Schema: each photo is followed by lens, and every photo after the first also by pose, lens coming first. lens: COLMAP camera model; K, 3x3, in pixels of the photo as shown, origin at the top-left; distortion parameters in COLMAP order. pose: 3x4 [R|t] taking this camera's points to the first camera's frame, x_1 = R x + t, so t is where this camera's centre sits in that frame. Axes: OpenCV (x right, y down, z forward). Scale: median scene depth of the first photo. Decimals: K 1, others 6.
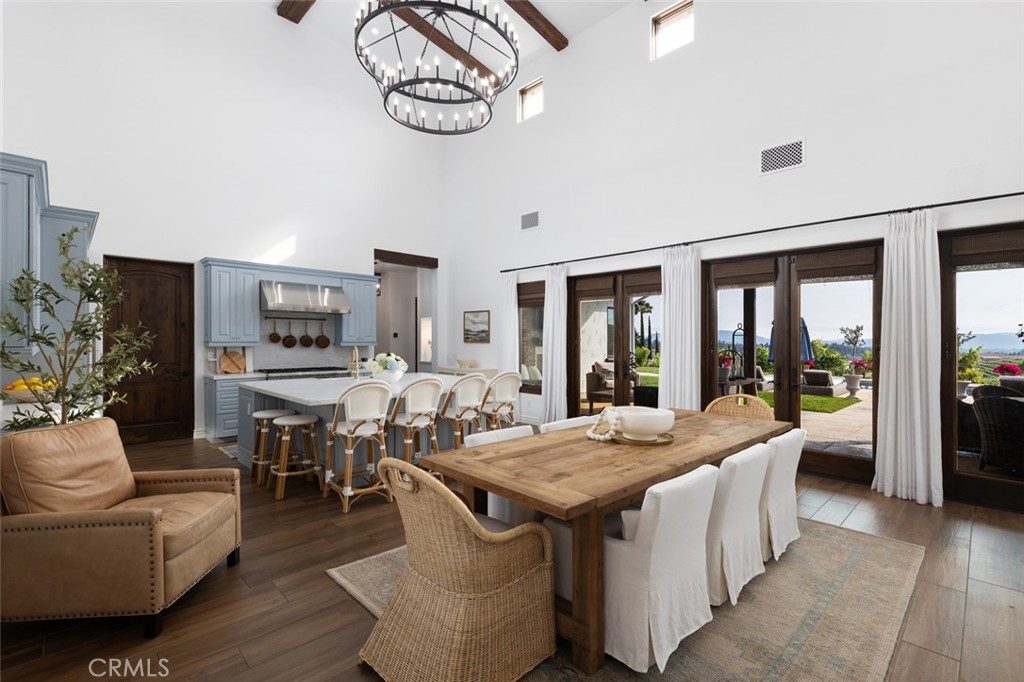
lens RADIAL K [[462.4, 0, 518.6], [0, 462.4, 339.6], [0, 0, 1]] dist [0.007947, -0.000823]
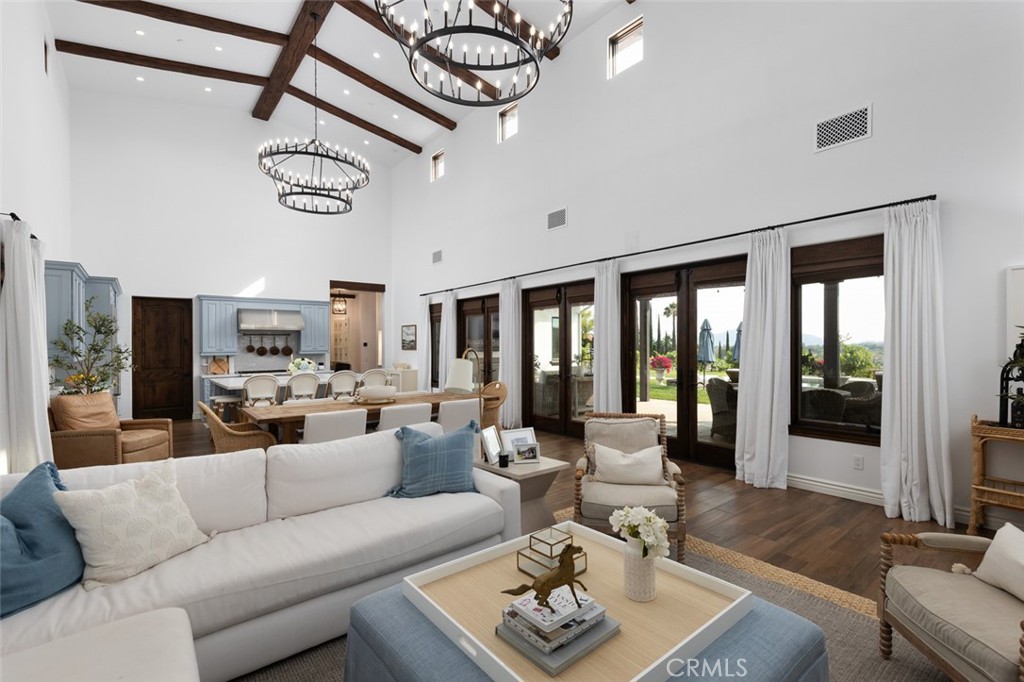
lens RADIAL K [[462.4, 0, 517.9], [0, 462.4, 340.6], [0, 0, 1]] dist [0.007947, -0.000823]
pose [[0.995248, -0.017468, -0.095790, 0.409216], [0.016663, 0.999819, -0.009195, -0.002219], [0.095934, 0.007555, 0.995359, -0.315019]]
